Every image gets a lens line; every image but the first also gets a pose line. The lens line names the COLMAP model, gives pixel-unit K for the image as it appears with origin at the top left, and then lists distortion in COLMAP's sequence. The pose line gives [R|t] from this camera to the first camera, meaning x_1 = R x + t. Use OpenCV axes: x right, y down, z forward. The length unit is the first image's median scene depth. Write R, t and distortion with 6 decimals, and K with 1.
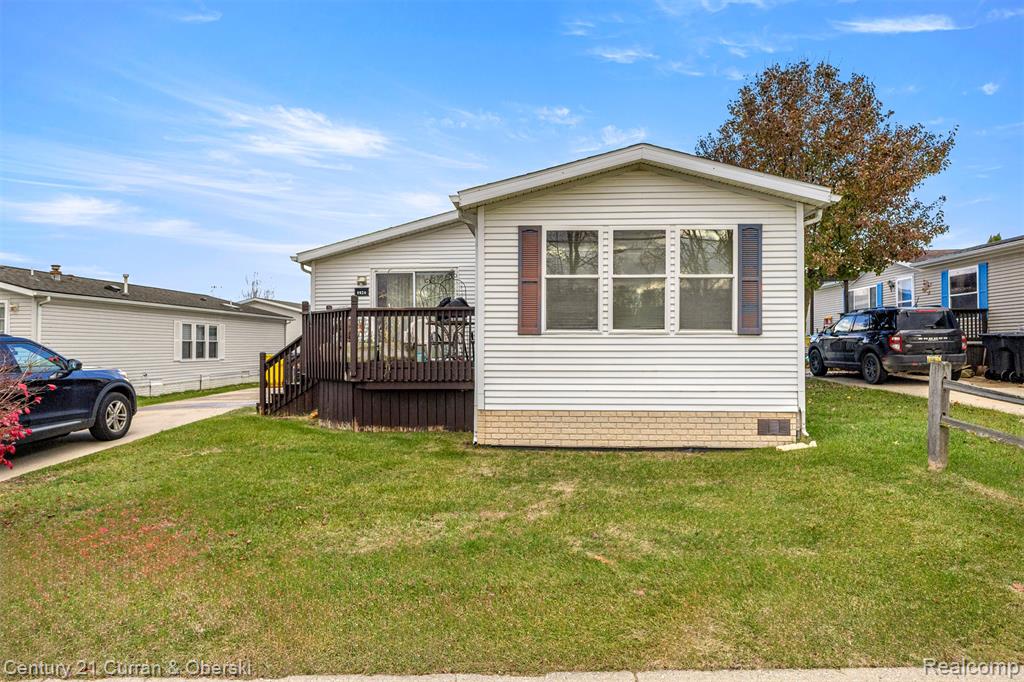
lens RADIAL K [[636.4, 0, 511.3], [0, 636.4, 342.3], [0, 0, 1]] dist [0.003231, -0.000266]
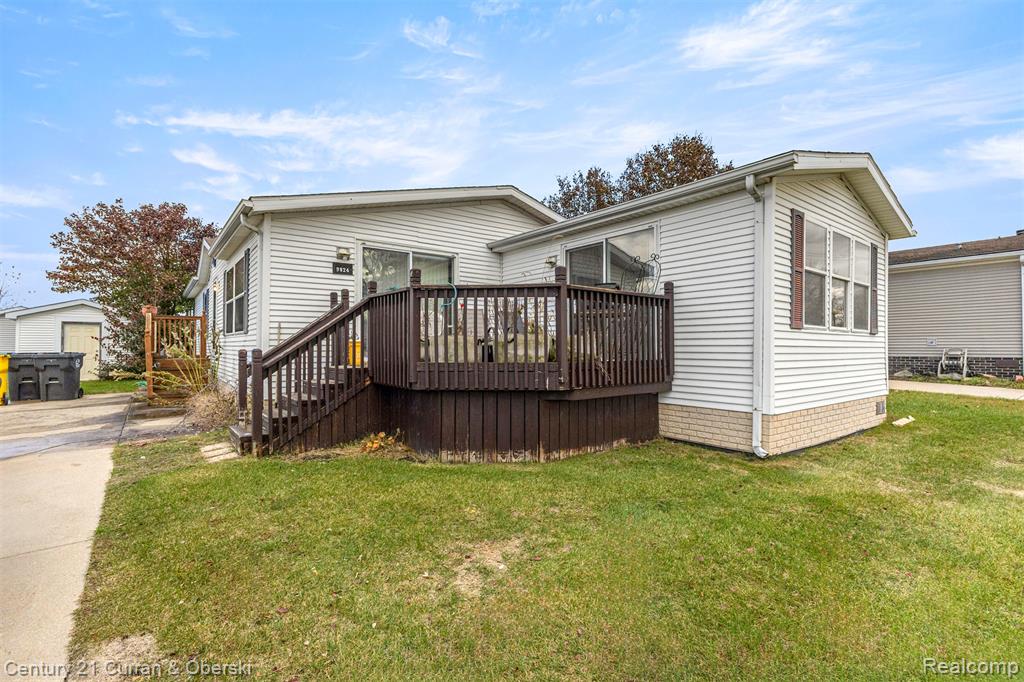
lens RADIAL K [[463.3, 0, 518.7], [0, 463.3, 341.7], [0, 0, 1]] dist [0.004719, 0.001001]
pose [[0.756003, 0.013946, 0.654420, -0.492708], [-0.008173, 0.999896, -0.011866, 0.012289], [-0.654517, 0.003623, 0.756038, 0.521849]]
